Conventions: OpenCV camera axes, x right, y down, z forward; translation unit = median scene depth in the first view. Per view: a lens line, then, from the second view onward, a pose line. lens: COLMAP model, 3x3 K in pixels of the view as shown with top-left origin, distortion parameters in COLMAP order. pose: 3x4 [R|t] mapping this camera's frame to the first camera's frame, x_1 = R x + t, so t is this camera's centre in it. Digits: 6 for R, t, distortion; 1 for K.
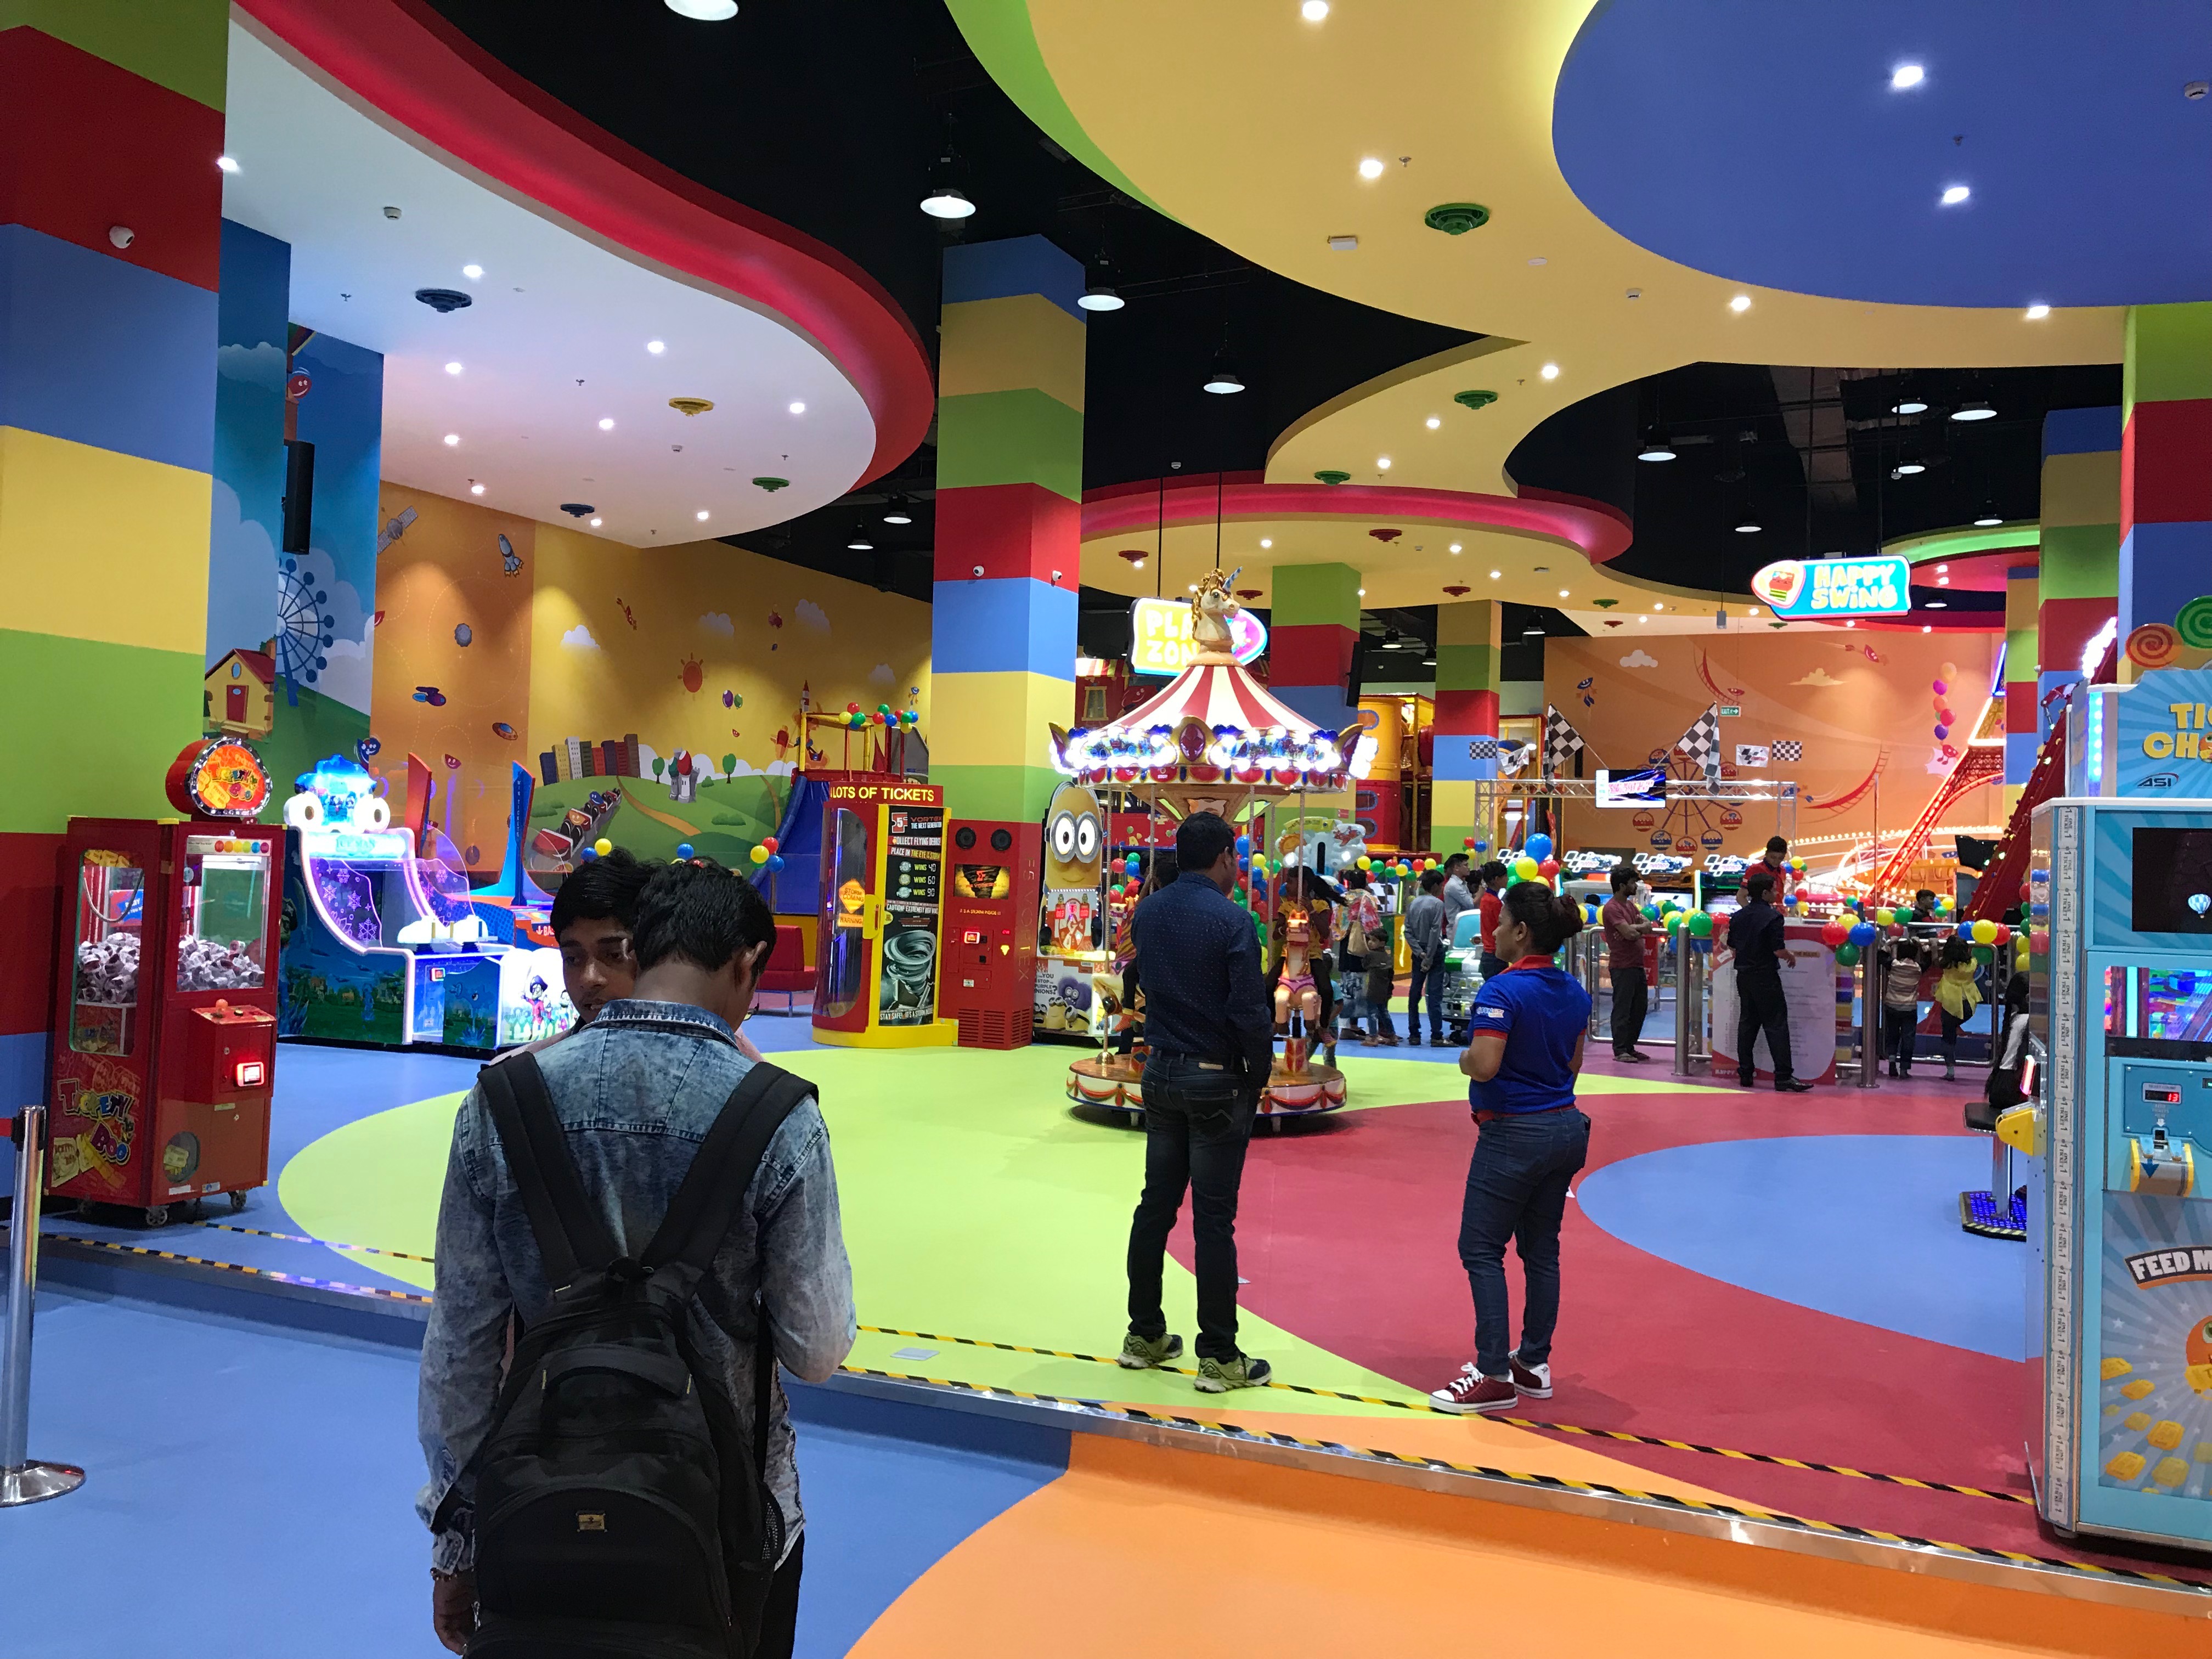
lens RADIAL K [[1789.3, 0, 1106.0], [0, 1789.3, 829.5], [0, 0, 1]] dist [0.068940, -0.091901]
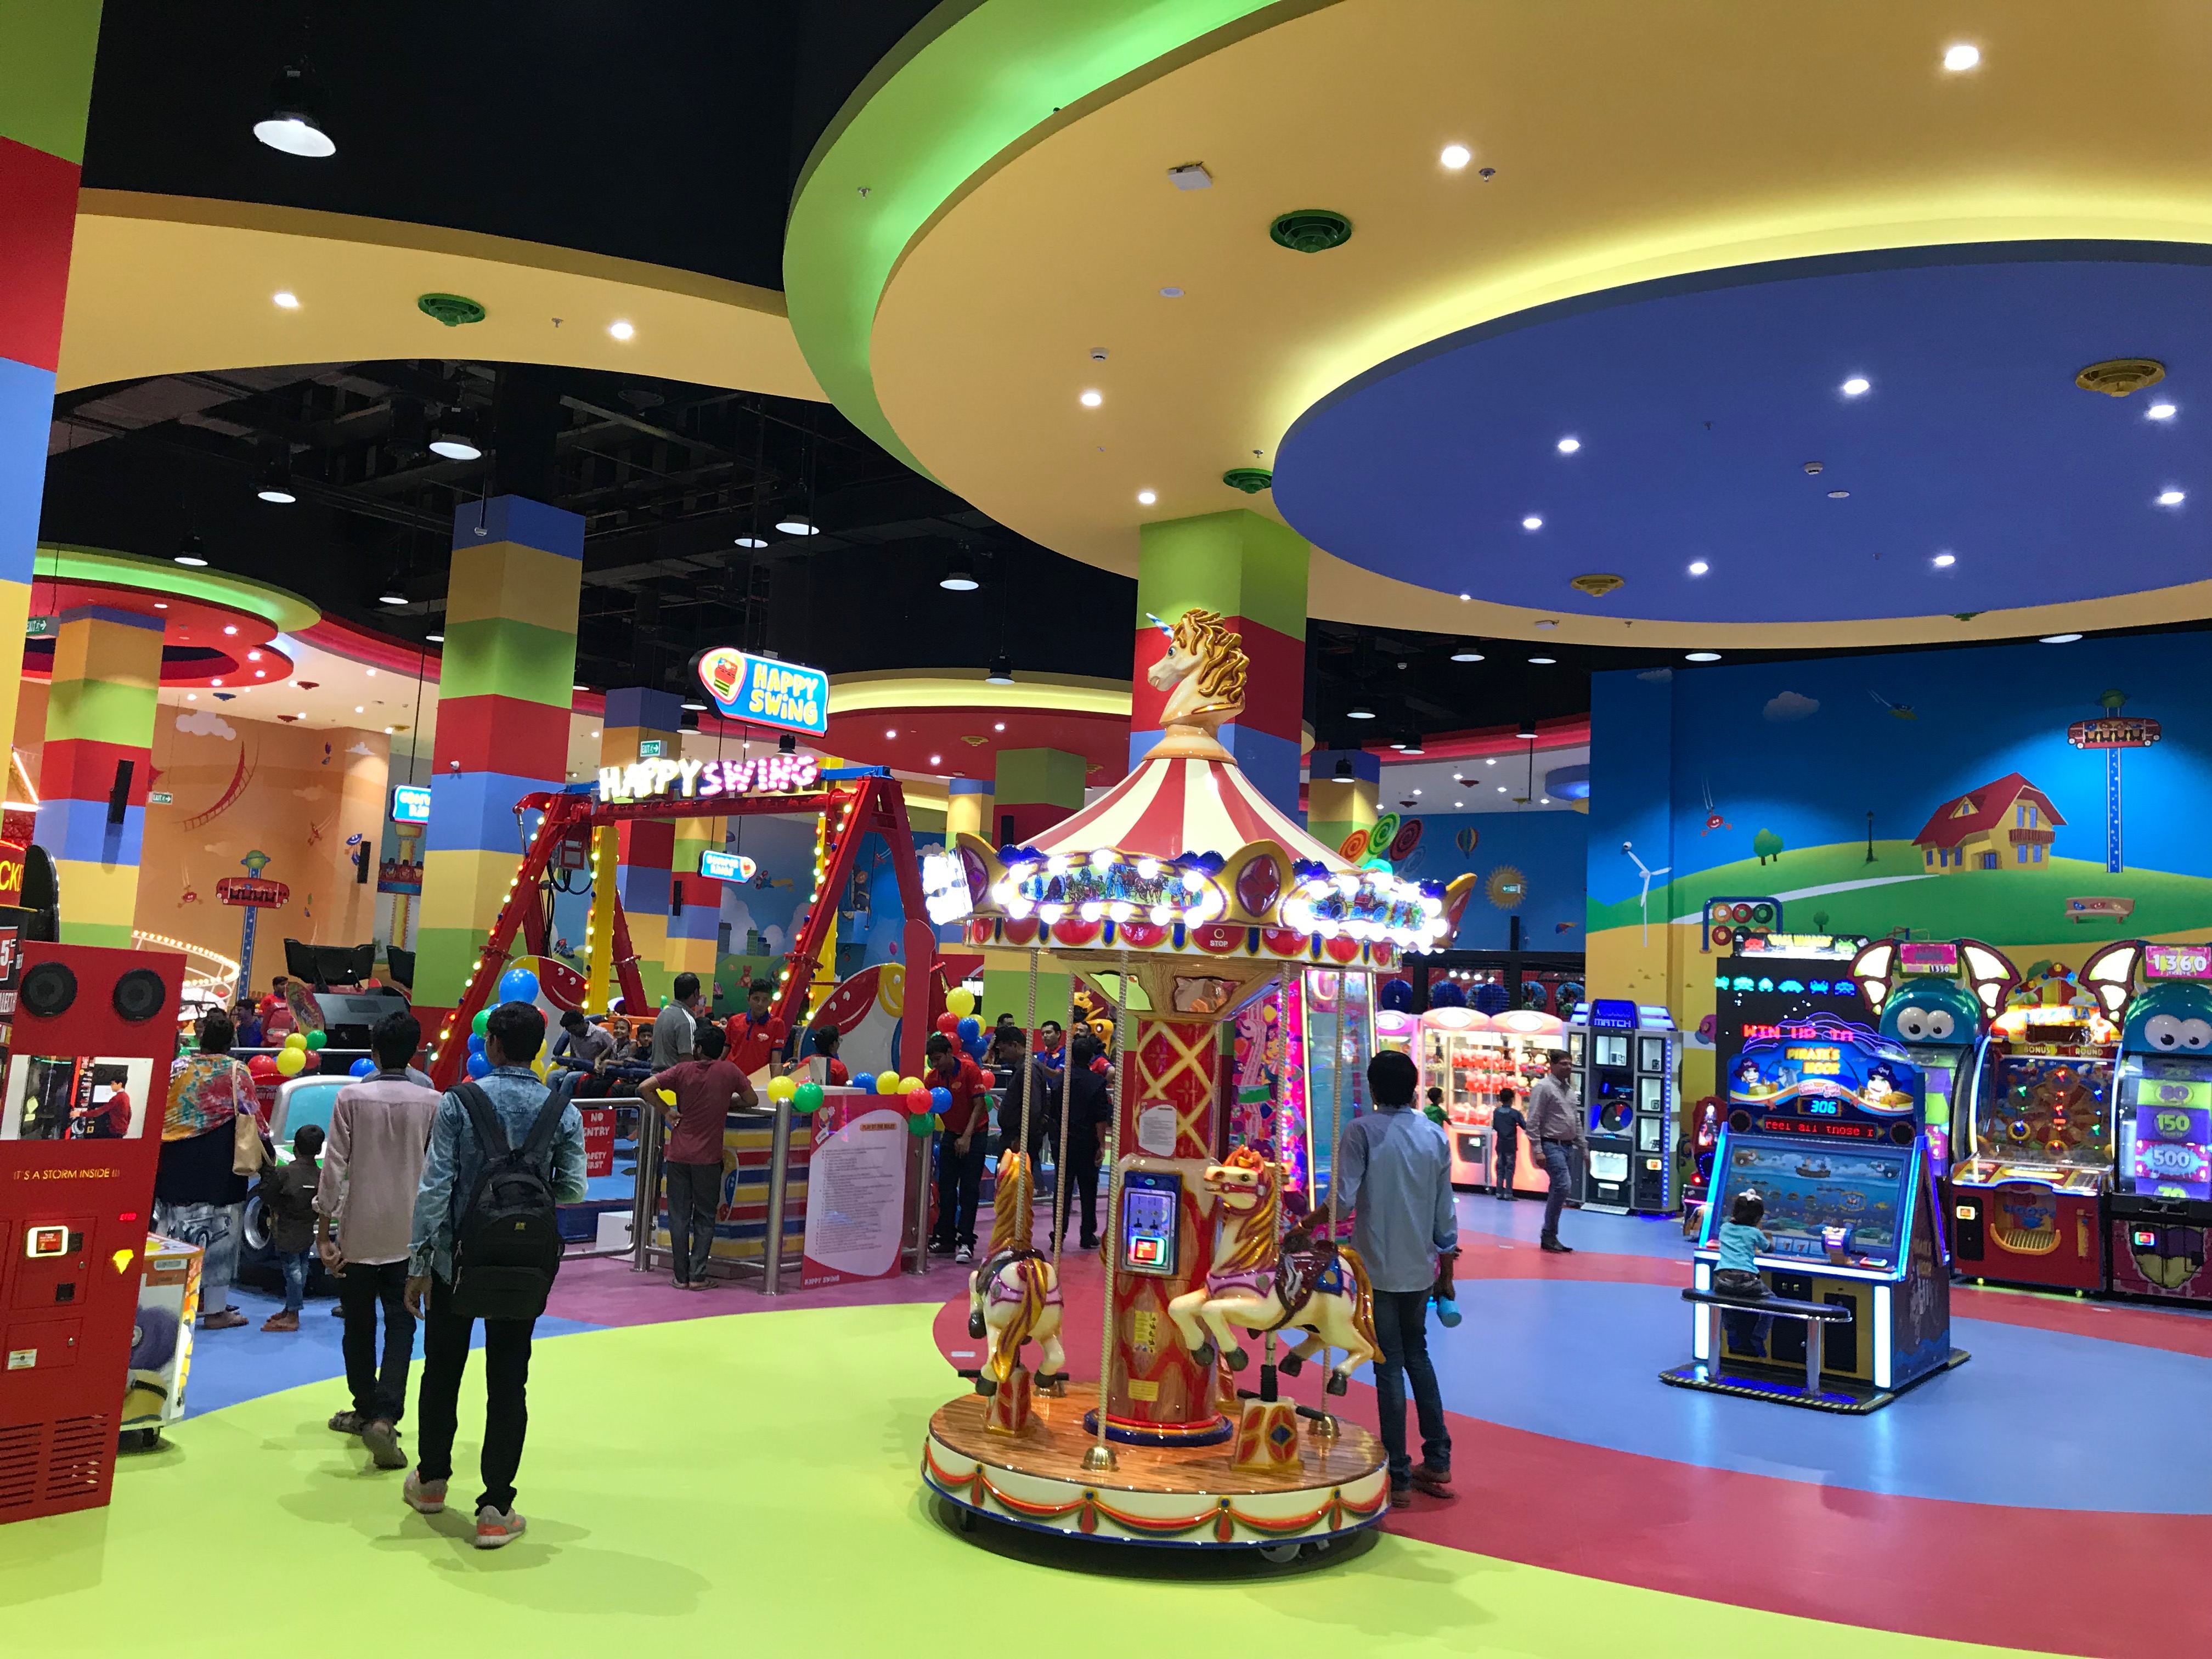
lens RADIAL K [[1810.0, 0, 1112.0], [0, 1810.0, 813.9], [0, 0, 1]] dist [0.027088, 0.000773]
pose [[0.218269, 0.093263, 0.971422, -0.433943], [-0.063011, 0.994693, -0.081339, -0.016107], [-0.973852, -0.043456, 0.222987, 0.694957]]
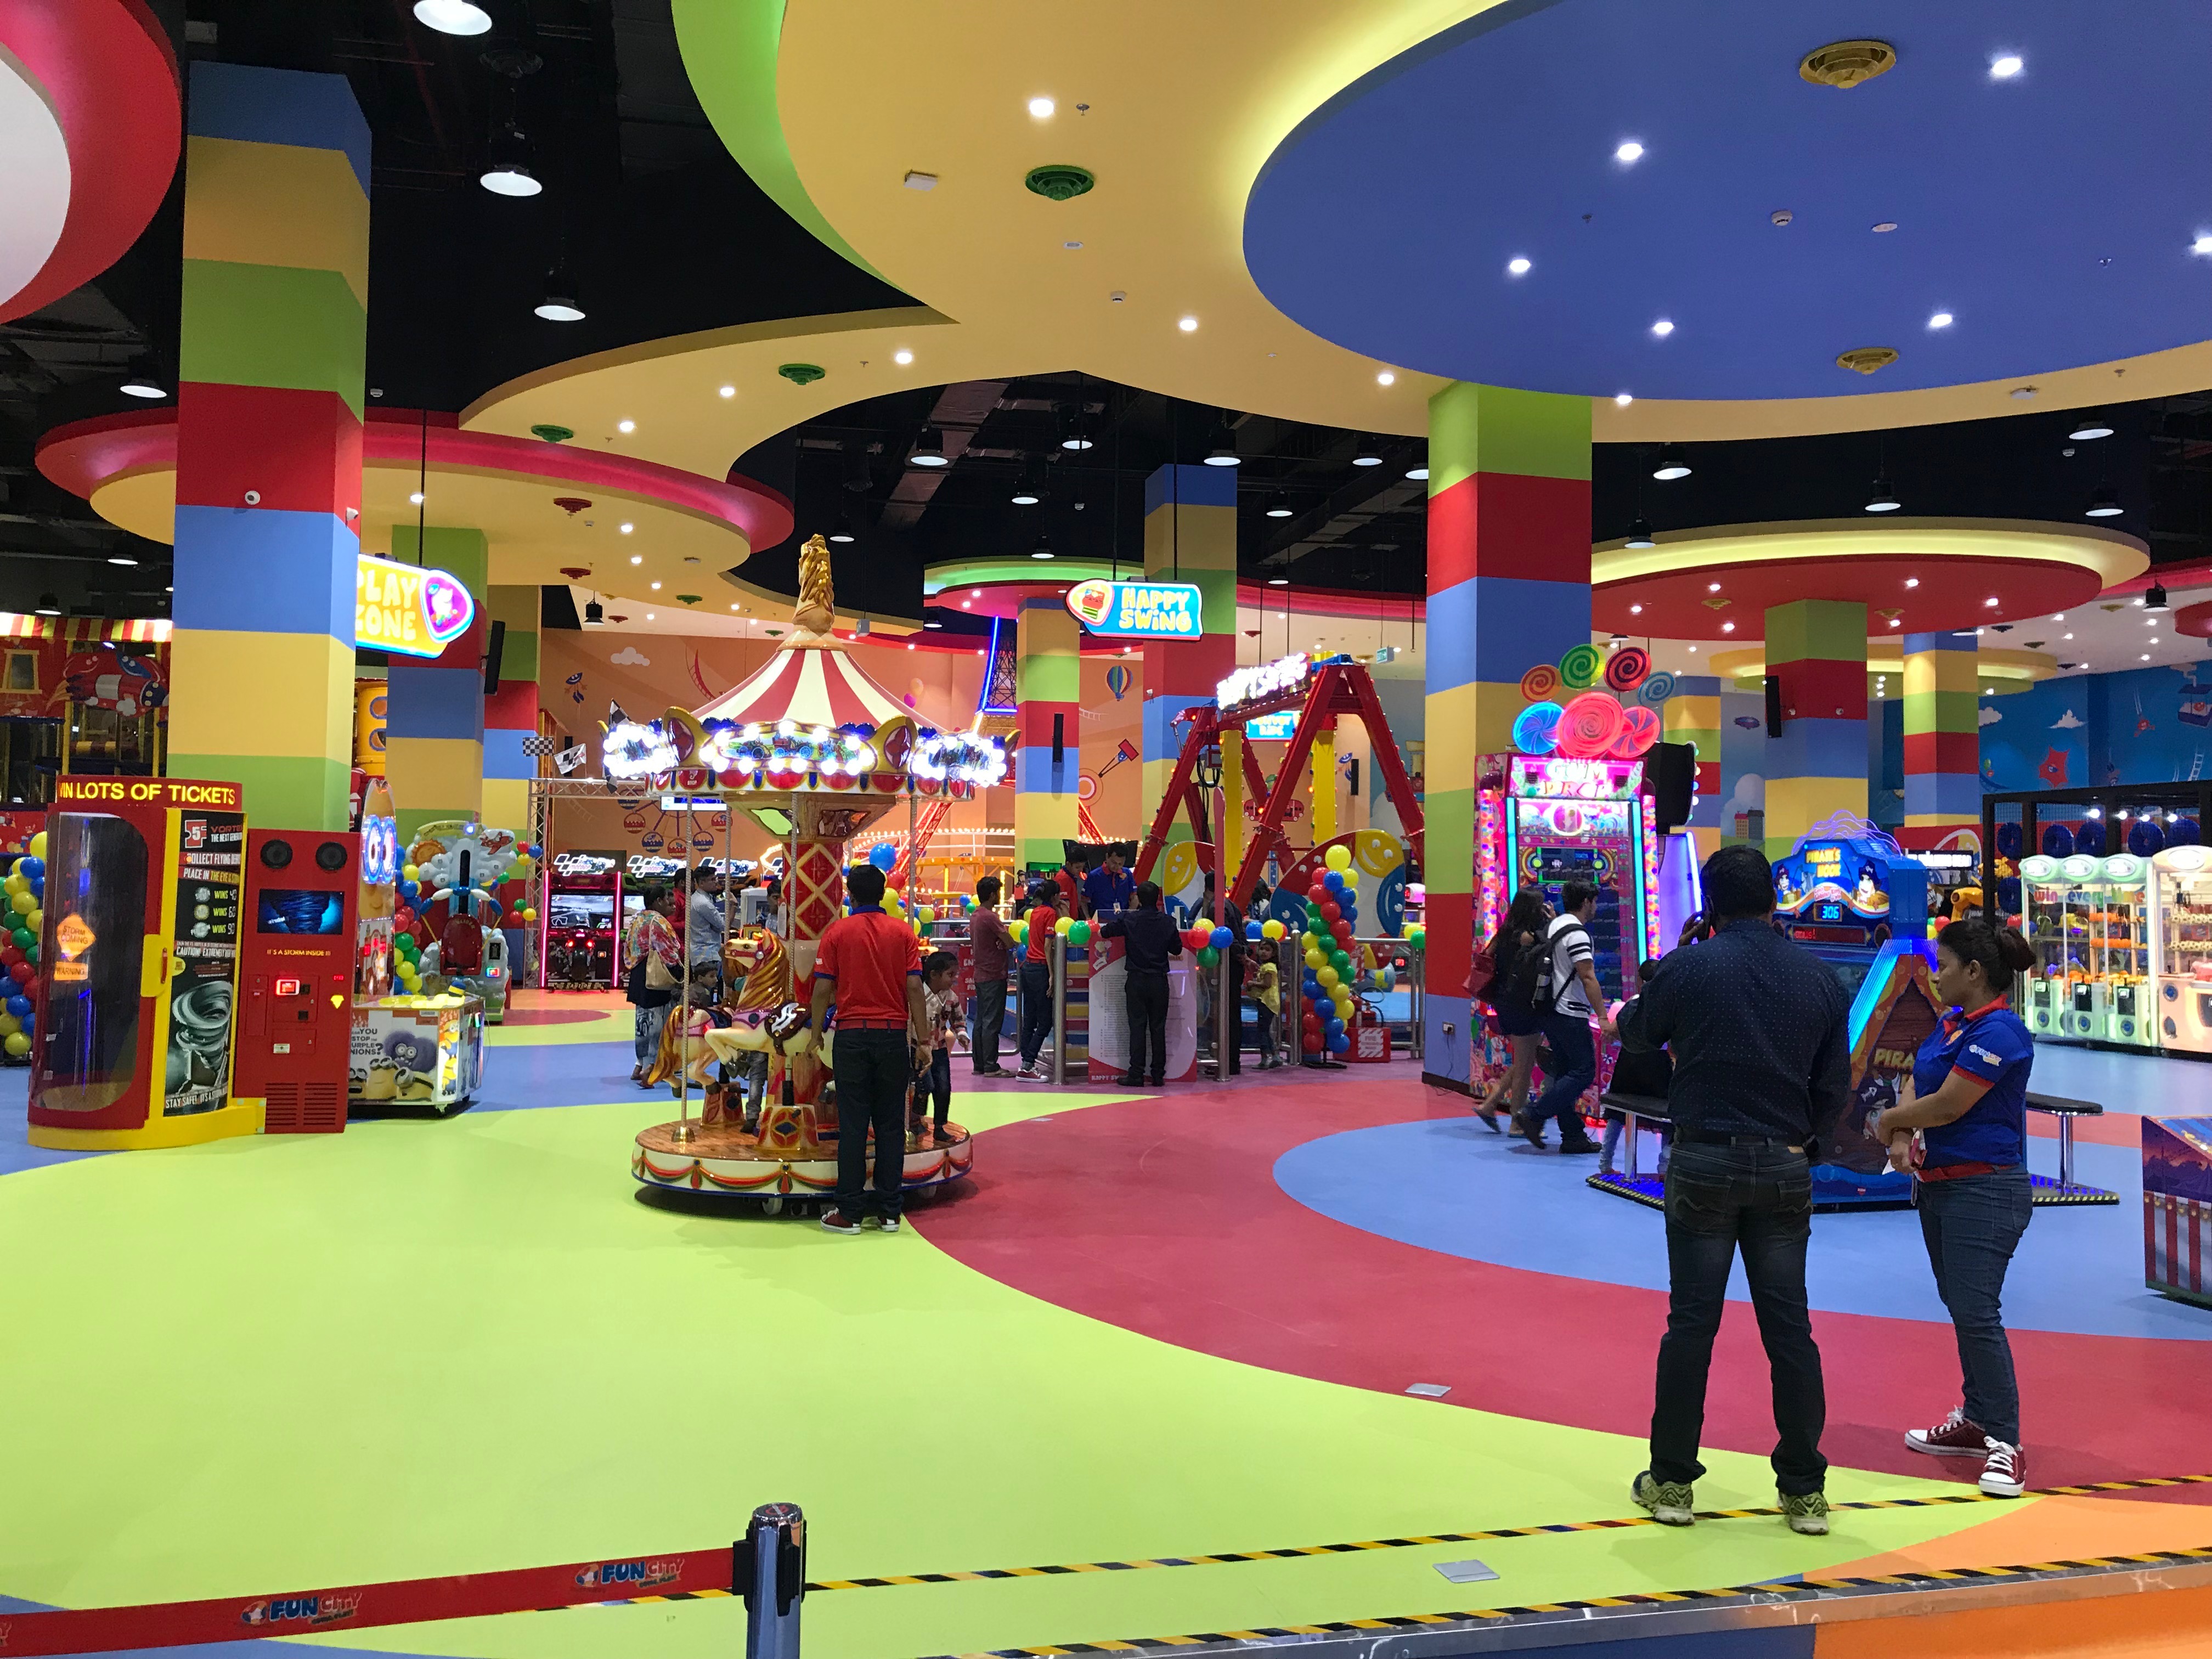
lens RADIAL K [[1797.0, 0, 1103.8], [0, 1797.0, 812.7], [0, 0, 1]] dist [0.070025, -0.107280]
pose [[0.794840, 0.006692, 0.606782, -0.269387], [-0.002024, 0.999963, -0.008377, -0.006995], [-0.606815, 0.005431, 0.794824, 0.193276]]
